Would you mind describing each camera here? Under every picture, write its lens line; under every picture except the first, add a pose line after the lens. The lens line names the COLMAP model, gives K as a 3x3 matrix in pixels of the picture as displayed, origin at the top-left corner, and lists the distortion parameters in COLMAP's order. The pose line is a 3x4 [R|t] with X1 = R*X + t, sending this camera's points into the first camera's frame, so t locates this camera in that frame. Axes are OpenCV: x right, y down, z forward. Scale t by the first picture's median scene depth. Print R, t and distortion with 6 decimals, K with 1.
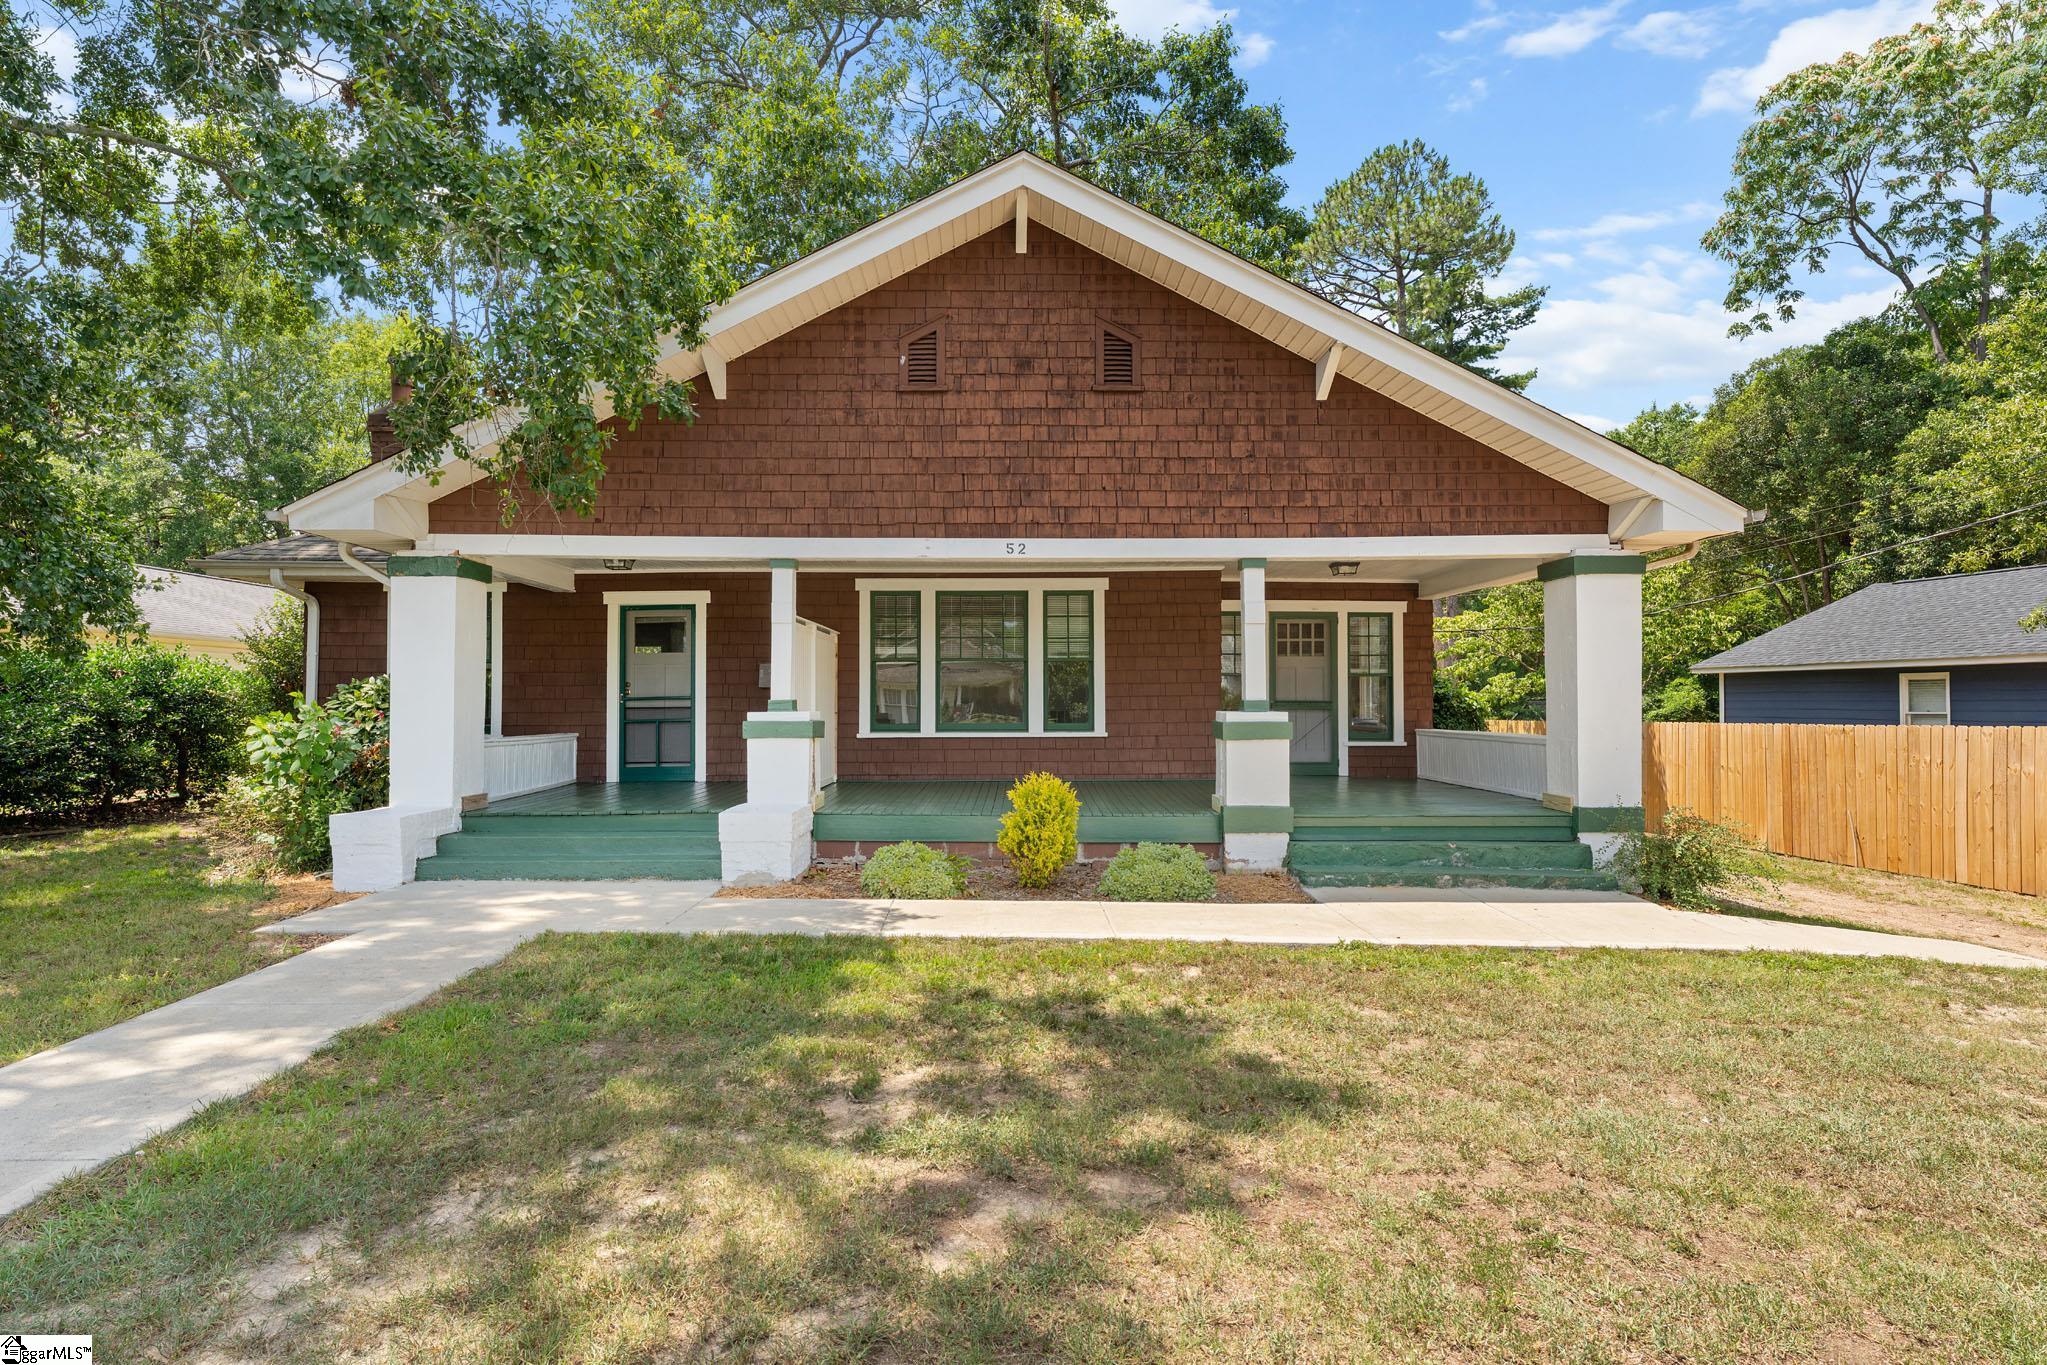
lens RADIAL K [[1046.3, 0, 1021.3], [0, 1046.3, 684.8], [0, 0, 1]] dist [0.001972, -0.000024]
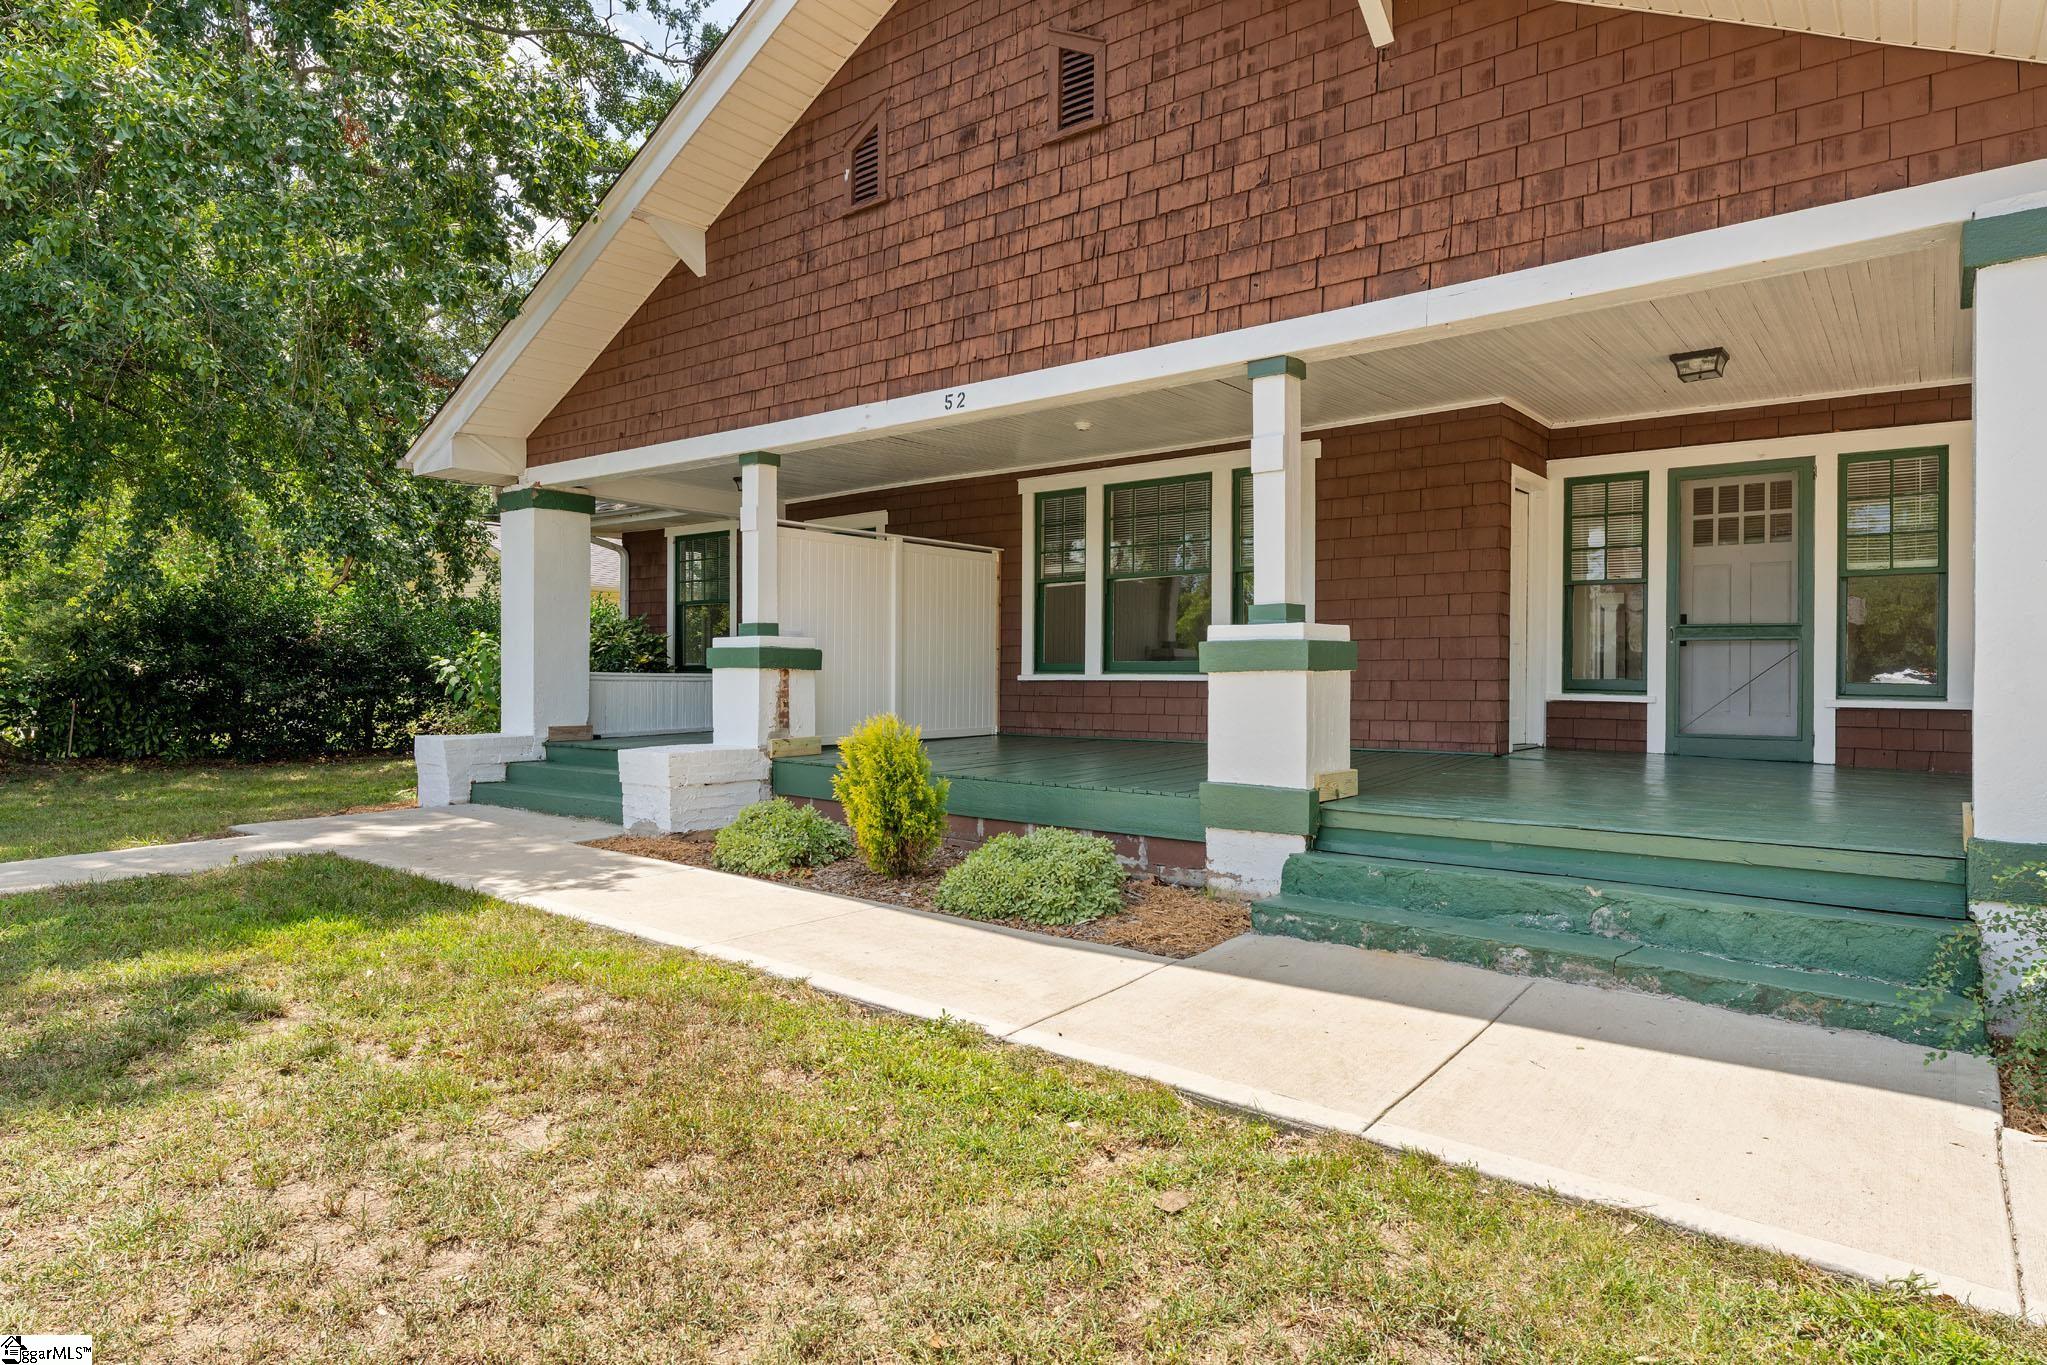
lens RADIAL K [[1166.7, 0, 1023.1], [0, 1166.7, 676.3], [0, 0, 1]] dist [-0.000875, -0.000521]
pose [[0.778801, 0.004678, -0.627254, 0.522142], [0.007304, 0.999837, 0.016524, 0.043129], [0.627229, -0.017451, 0.778639, 0.408644]]
